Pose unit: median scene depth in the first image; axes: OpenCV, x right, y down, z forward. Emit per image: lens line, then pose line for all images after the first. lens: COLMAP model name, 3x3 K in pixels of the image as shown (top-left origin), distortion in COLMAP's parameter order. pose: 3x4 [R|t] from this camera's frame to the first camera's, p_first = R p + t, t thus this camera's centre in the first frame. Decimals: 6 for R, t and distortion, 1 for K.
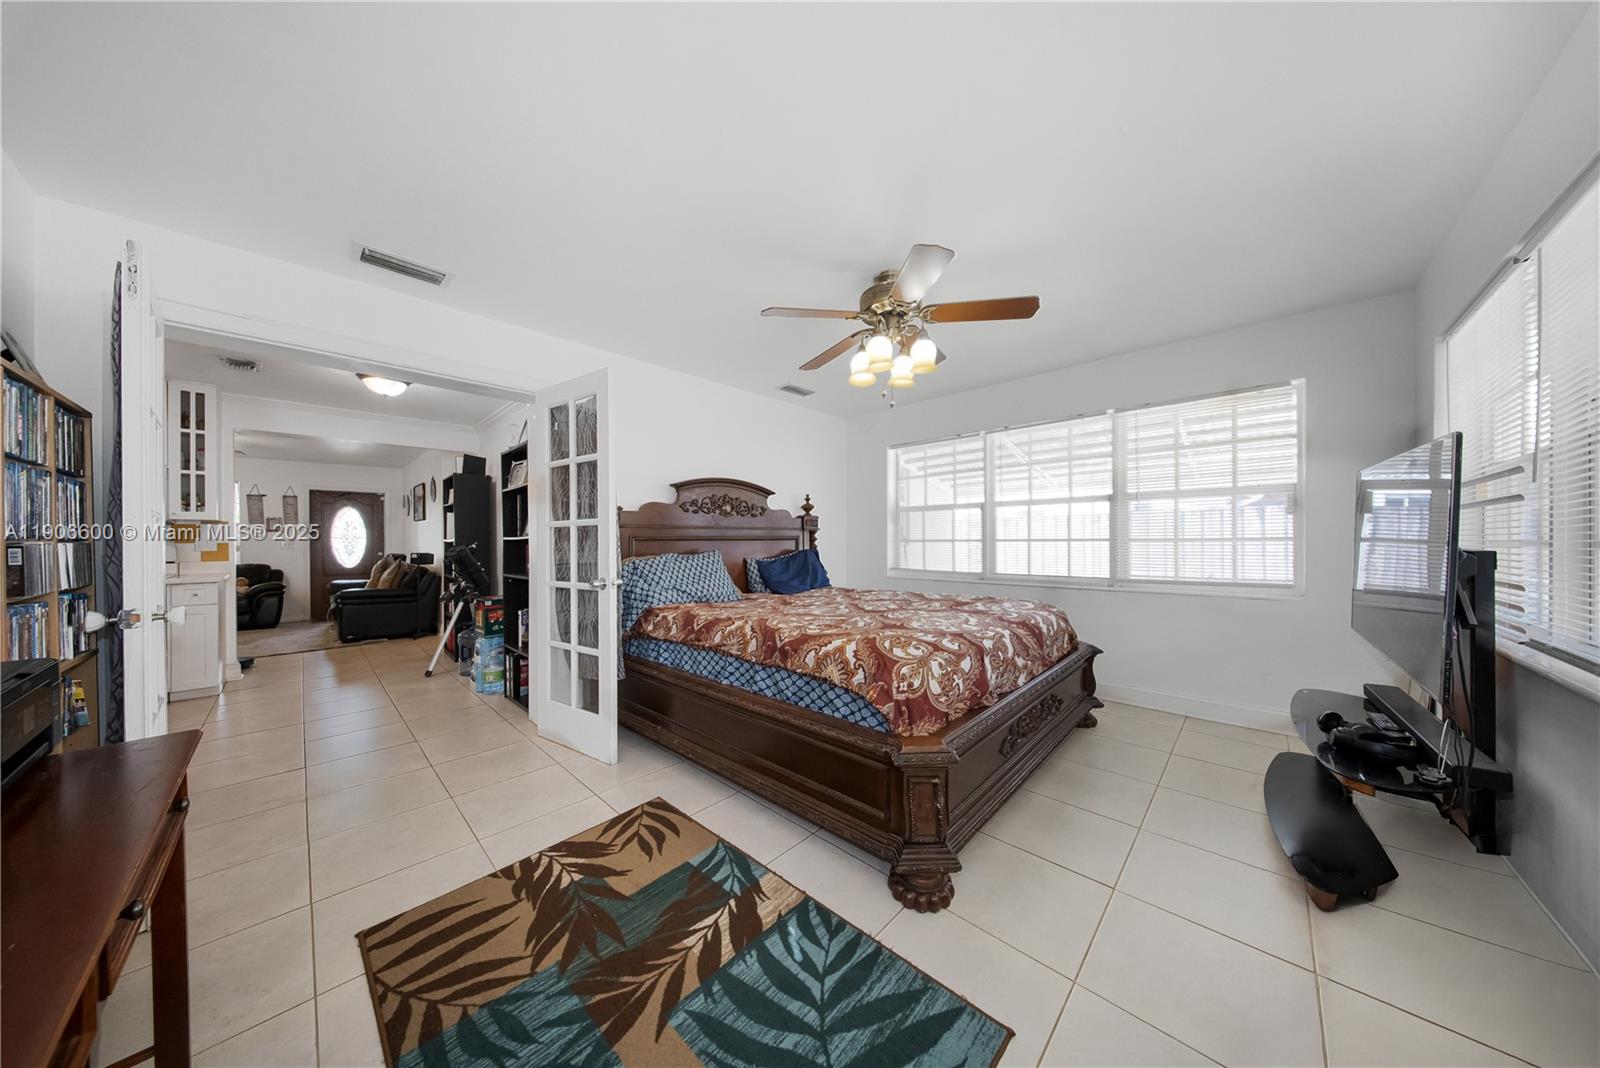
lens RADIAL K [[485.8, 0, 800.0], [0, 485.8, 537.8], [0, 0, 1]] dist [-0.000002, -0.000137]
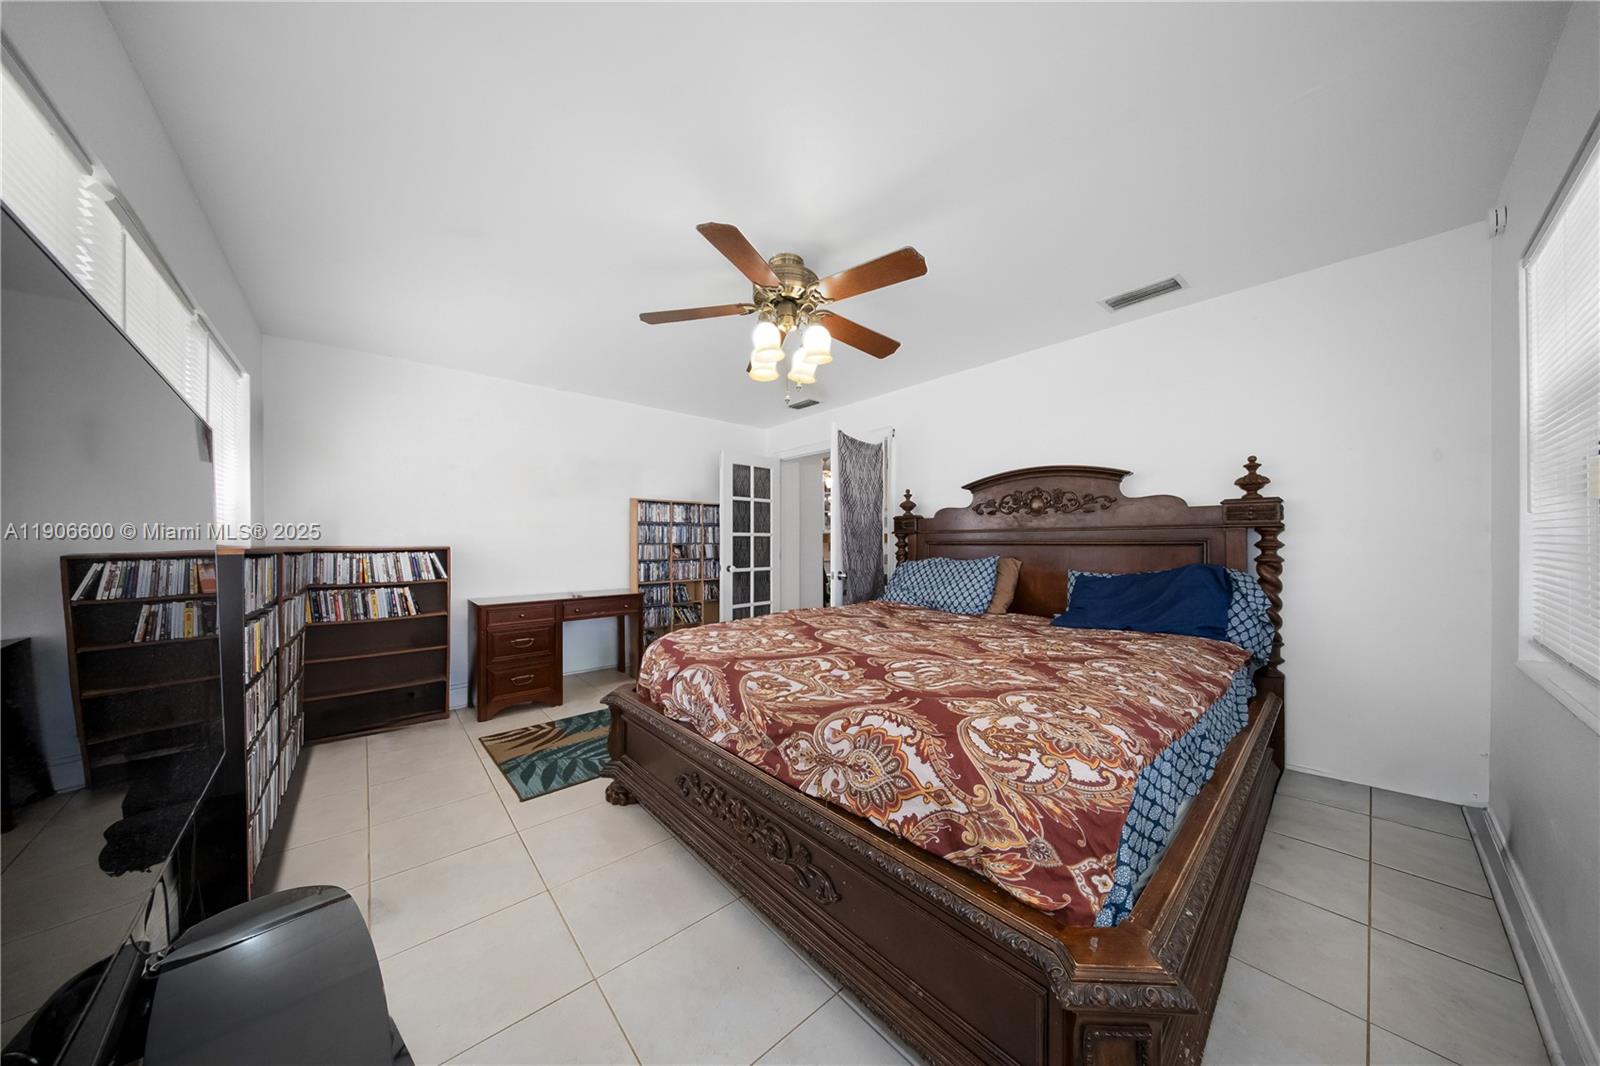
lens RADIAL K [[485.8, 0, 799.2], [0, 485.8, 543.0], [0, 0, 1]] dist [-0.000002, -0.000137]
pose [[-0.088820, -0.001252, -0.996047, 0.649864], [-0.003234, 0.999994, -0.000969, 0.003554], [0.996042, 0.003135, -0.088823, 0.656527]]
